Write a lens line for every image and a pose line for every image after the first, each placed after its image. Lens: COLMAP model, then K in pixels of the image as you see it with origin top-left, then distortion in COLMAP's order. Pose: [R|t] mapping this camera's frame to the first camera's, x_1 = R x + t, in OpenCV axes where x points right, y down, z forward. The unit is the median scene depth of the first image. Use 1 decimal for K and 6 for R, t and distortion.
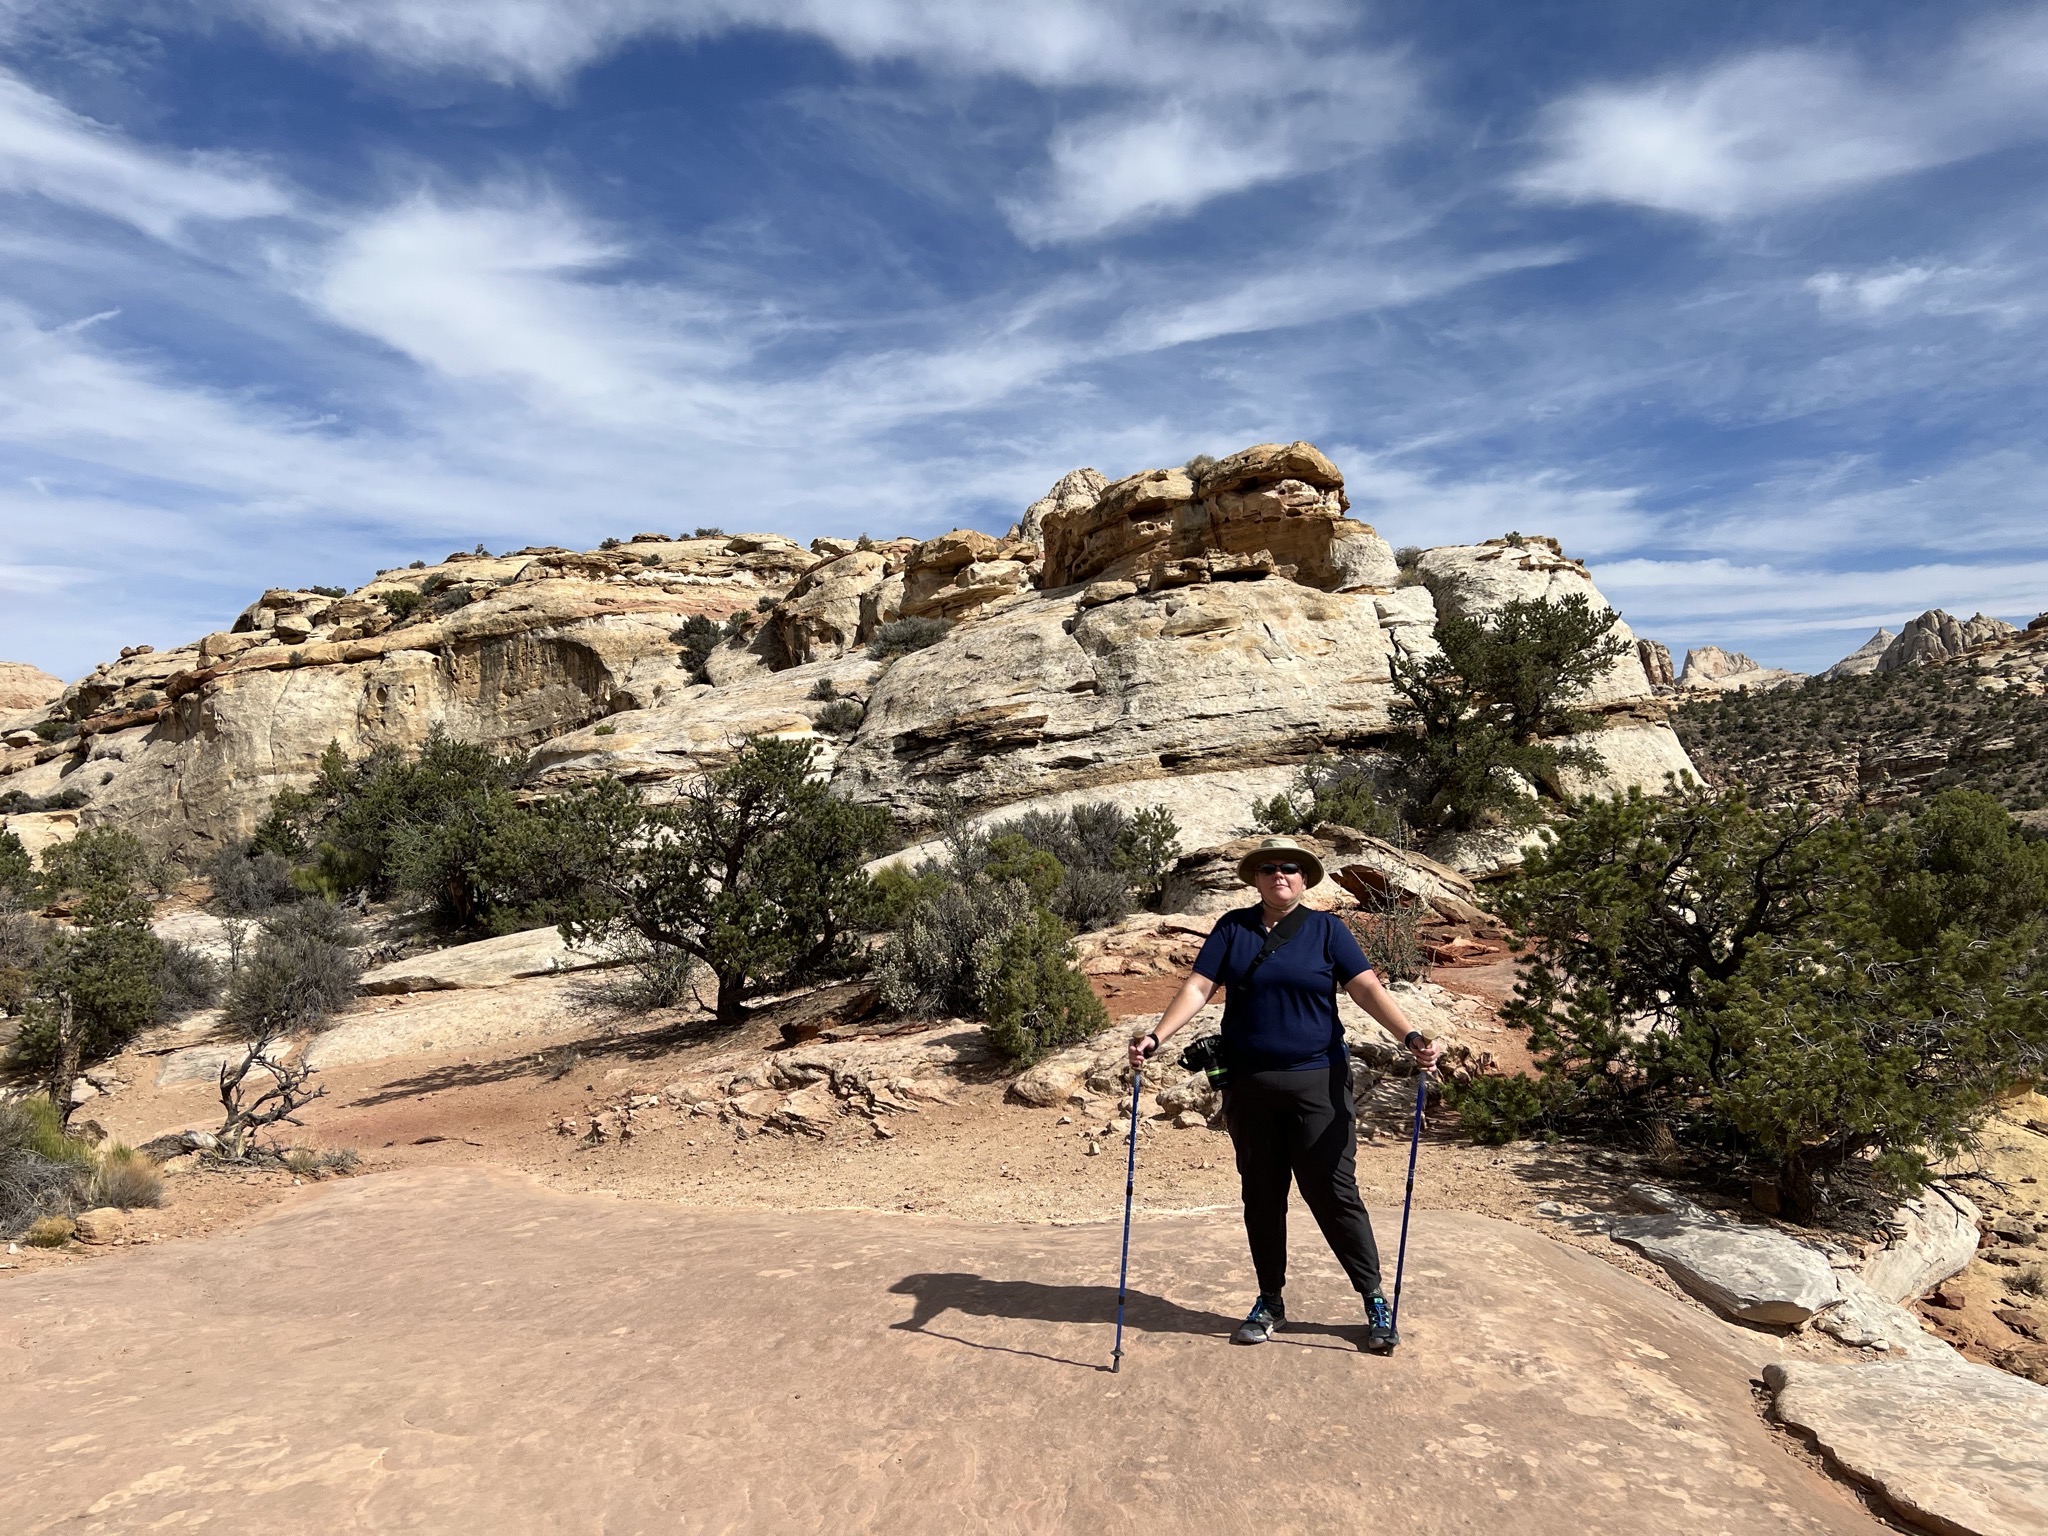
lens RADIAL K [[1541.9, 0, 1011.6], [0, 1541.9, 771.0], [0, 0, 1]] dist [0.056413, -0.057757]
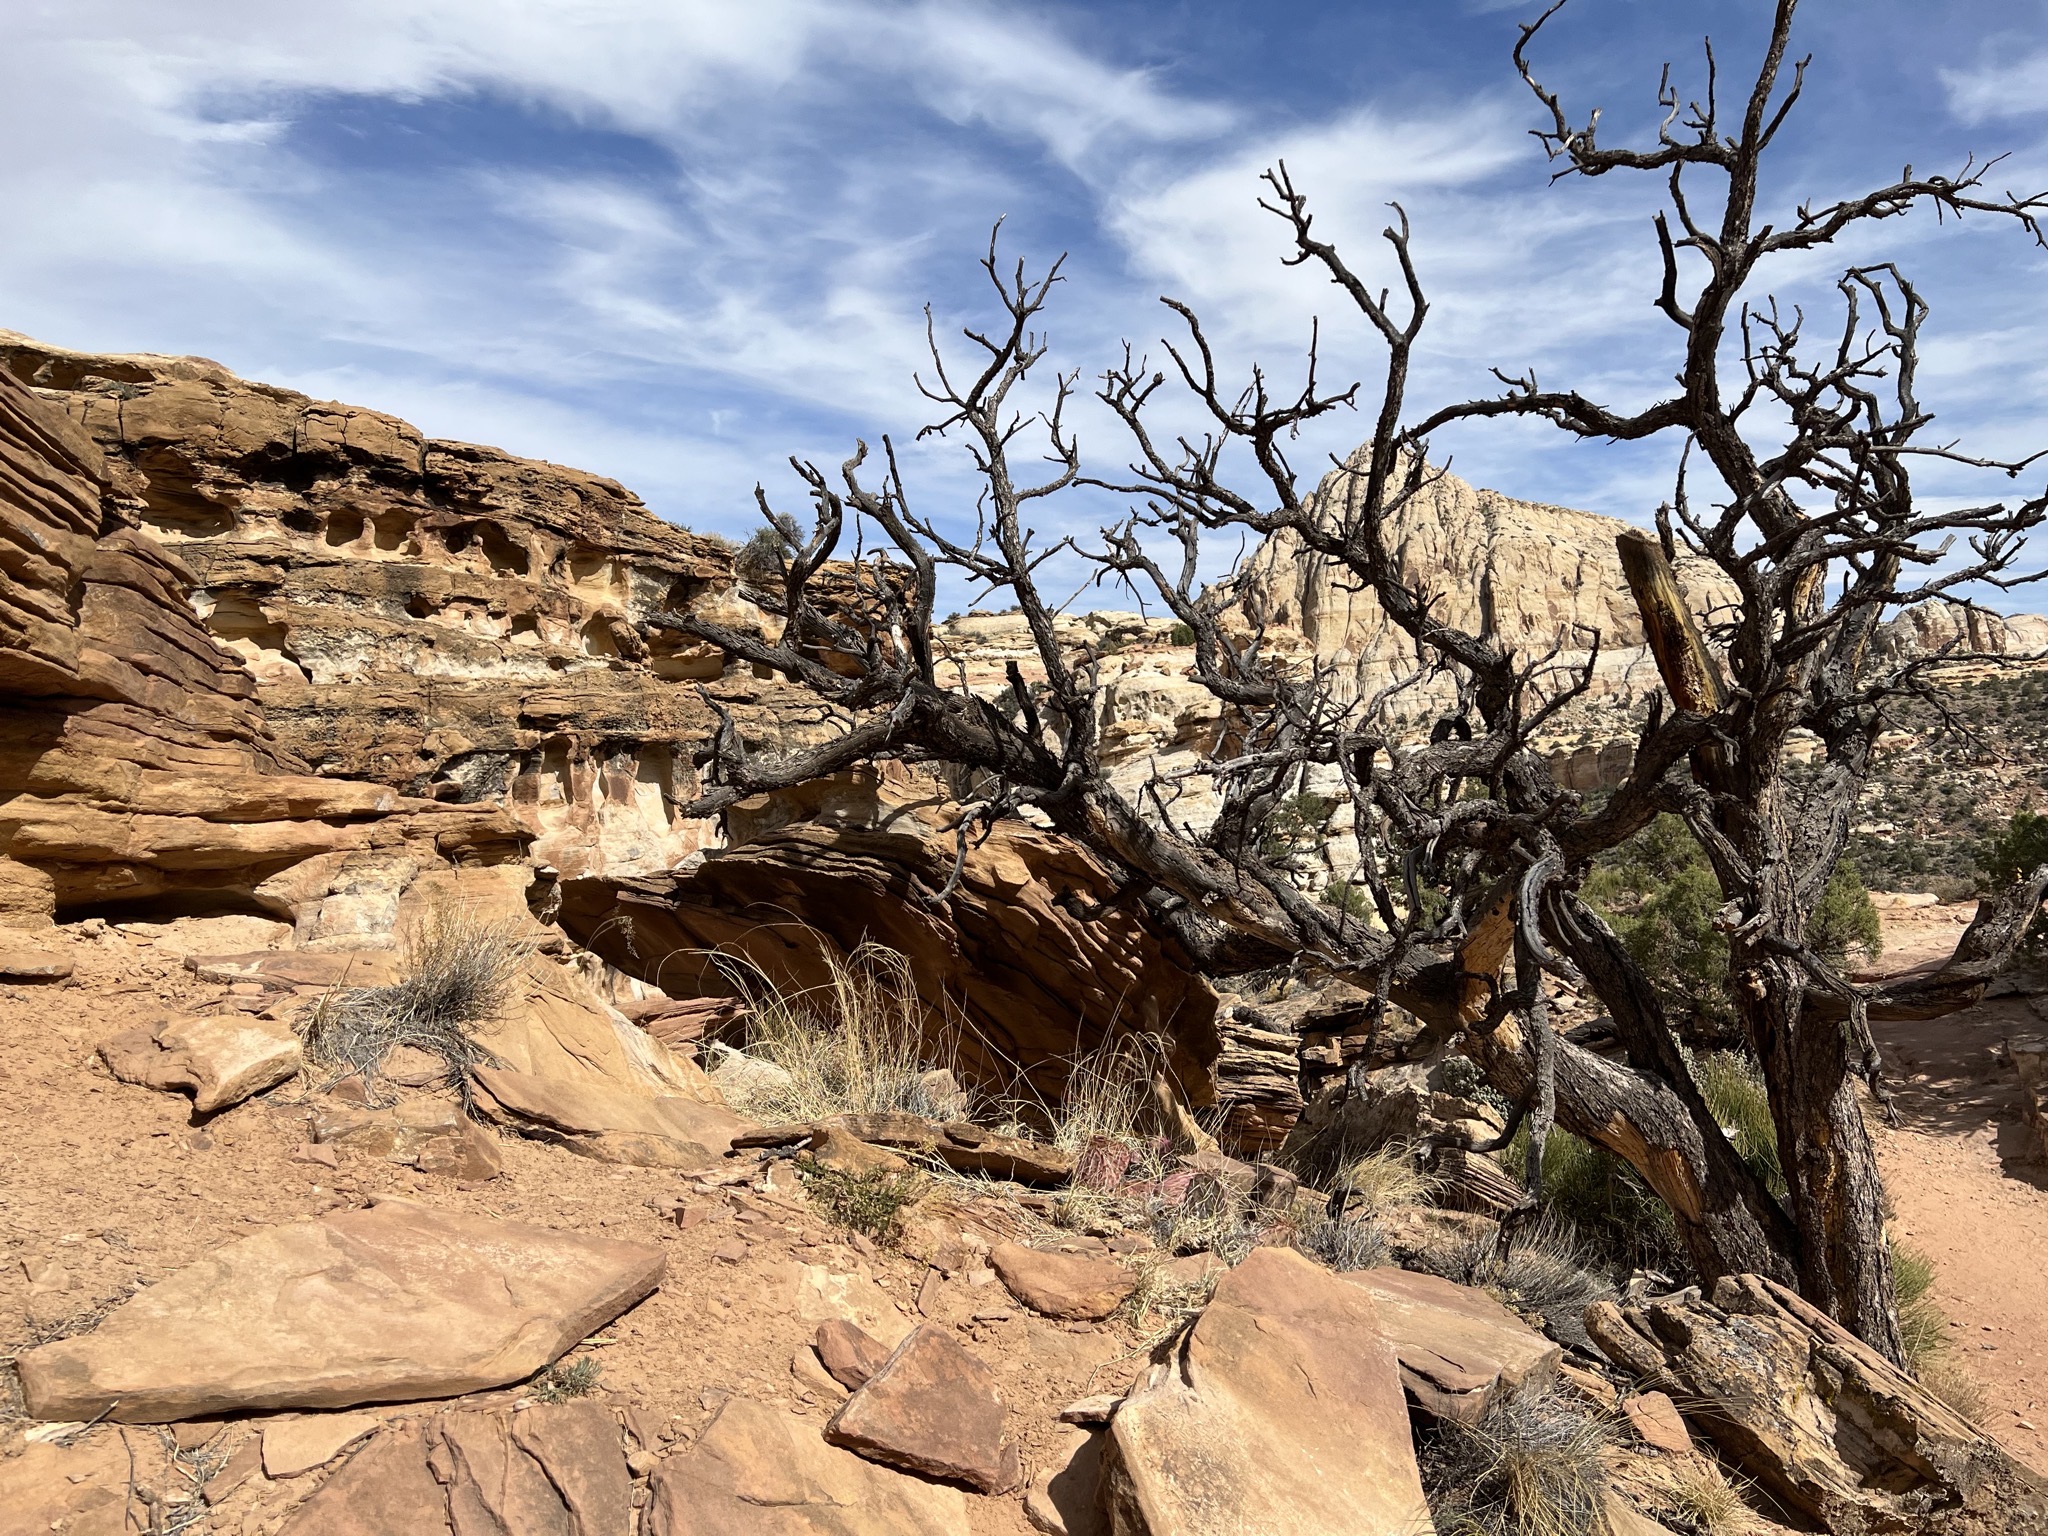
lens RADIAL K [[1541.9, 0, 1011.6], [0, 1541.9, 771.0], [0, 0, 1]] dist [0.056413, -0.057757]
pose [[0.980179, 0.028149, -0.196104, 0.094684], [-0.020280, 0.998911, 0.042018, -0.065969], [0.197073, -0.037208, 0.979682, -0.471499]]
